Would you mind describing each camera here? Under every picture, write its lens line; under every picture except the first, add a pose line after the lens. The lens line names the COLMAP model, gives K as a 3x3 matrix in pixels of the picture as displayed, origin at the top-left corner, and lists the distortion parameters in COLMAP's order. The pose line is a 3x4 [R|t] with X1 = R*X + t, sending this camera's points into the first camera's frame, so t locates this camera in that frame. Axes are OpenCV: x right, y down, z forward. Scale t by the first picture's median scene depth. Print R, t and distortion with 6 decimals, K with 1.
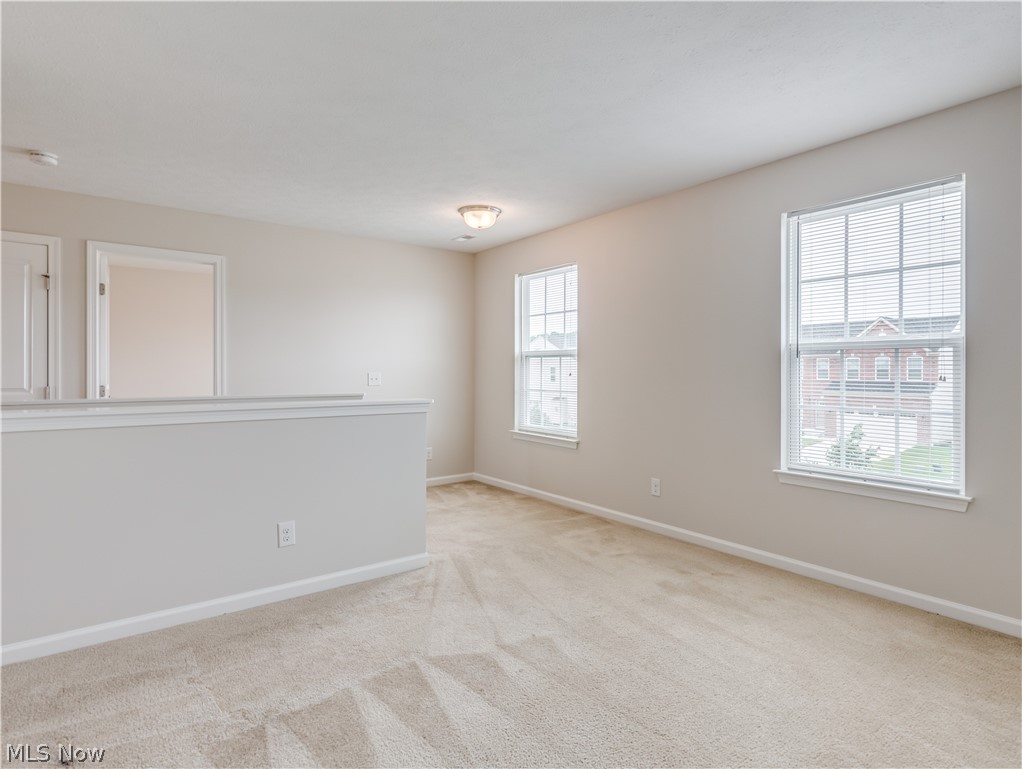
lens RADIAL K [[565.2, 0, 502.6], [0, 565.2, 376.4], [0, 0, 1]] dist [0.015289, -0.002148]
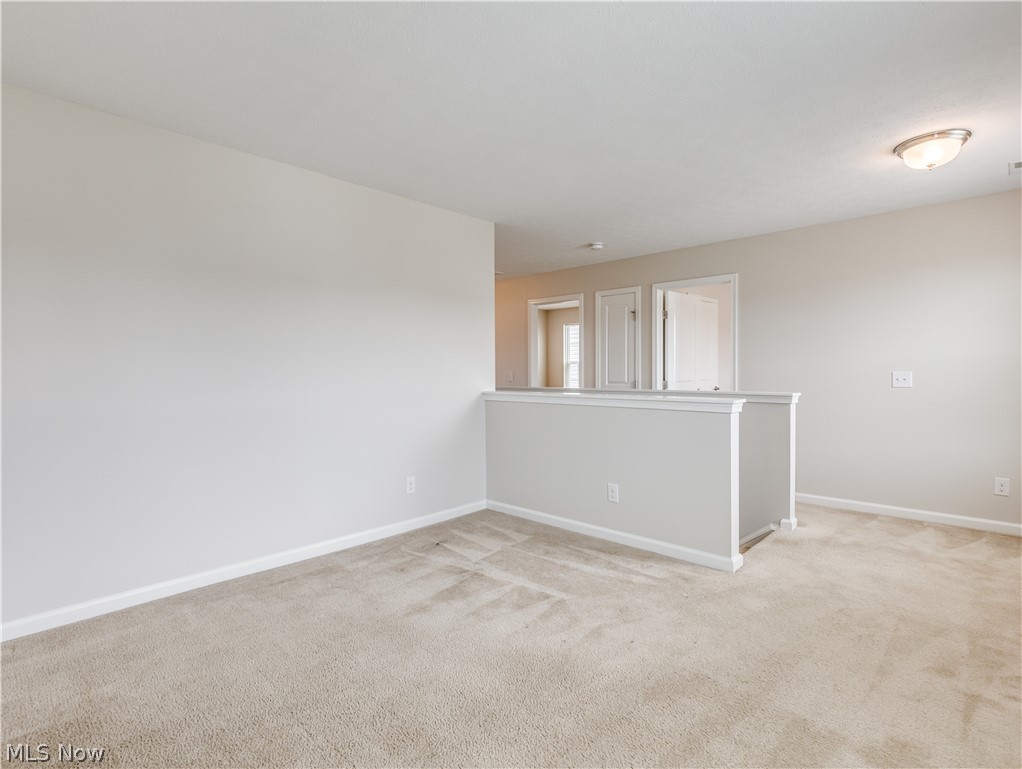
lens RADIAL K [[513.6, 0, 510.9], [0, 513.6, 385.4], [0, 0, 1]] dist [0.000348, -0.003095]
pose [[0.158571, 0.022542, -0.987090, 0.672769], [-0.002475, 0.999745, 0.022433, -0.001201], [0.987344, -0.001114, 0.158587, 0.503322]]
